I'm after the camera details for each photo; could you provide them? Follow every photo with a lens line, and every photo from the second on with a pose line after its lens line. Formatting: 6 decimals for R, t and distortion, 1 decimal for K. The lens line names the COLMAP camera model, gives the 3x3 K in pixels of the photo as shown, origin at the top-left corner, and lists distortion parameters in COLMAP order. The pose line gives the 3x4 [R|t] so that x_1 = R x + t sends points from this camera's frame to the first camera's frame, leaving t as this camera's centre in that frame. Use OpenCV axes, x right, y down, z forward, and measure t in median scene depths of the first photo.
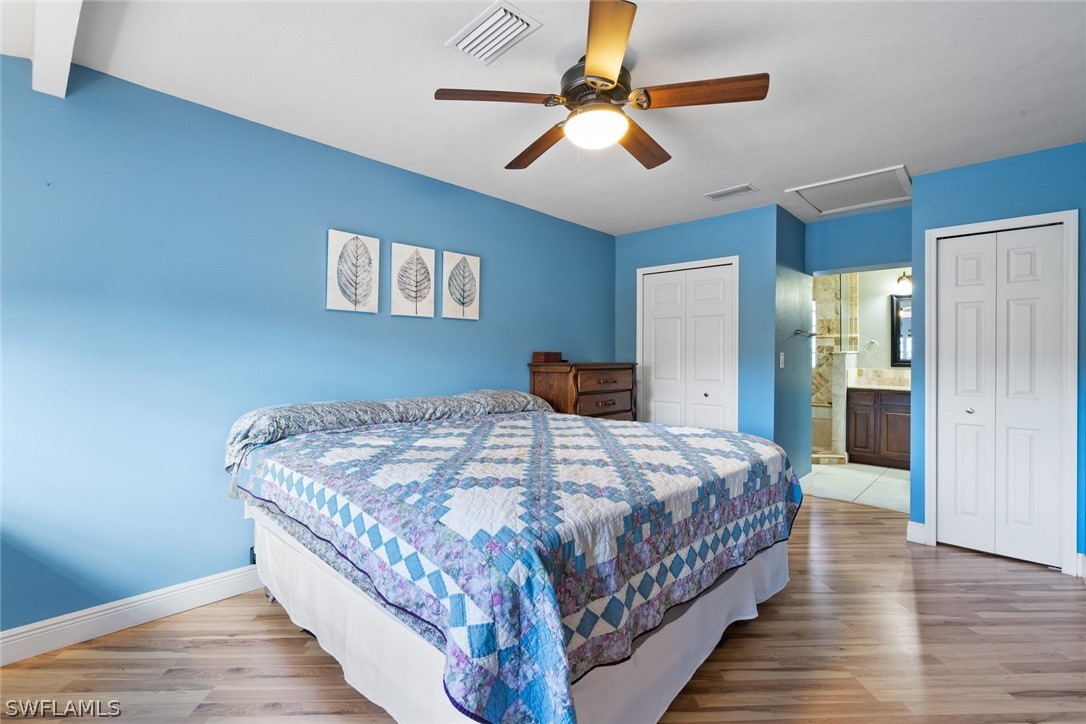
lens RADIAL K [[502.4, 0, 534.7], [0, 502.4, 355.3], [0, 0, 1]] dist [-0.001872, 0.001340]
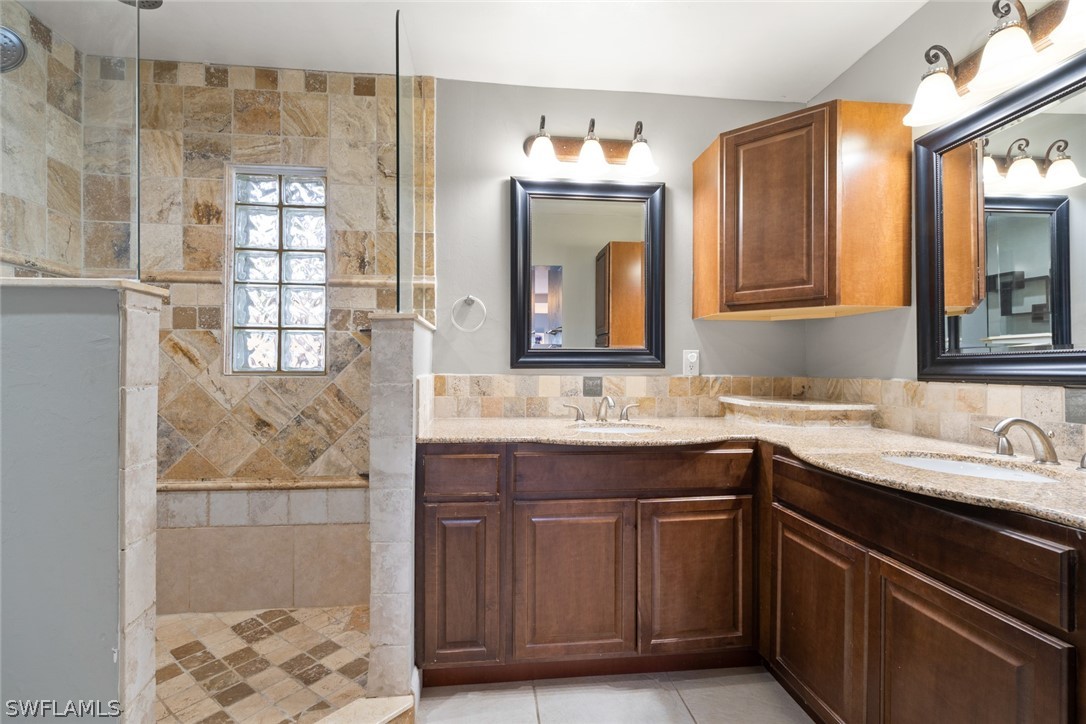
lens RADIAL K [[502.4, 0, 534.7], [0, 502.4, 355.3], [0, 0, 1]] dist [-0.001872, 0.001340]
pose [[0.659577, 0.008847, 0.751585, 0.422078], [0.002706, 0.999896, -0.014145, 0.018229], [-0.751632, 0.011364, 0.659485, 0.712237]]
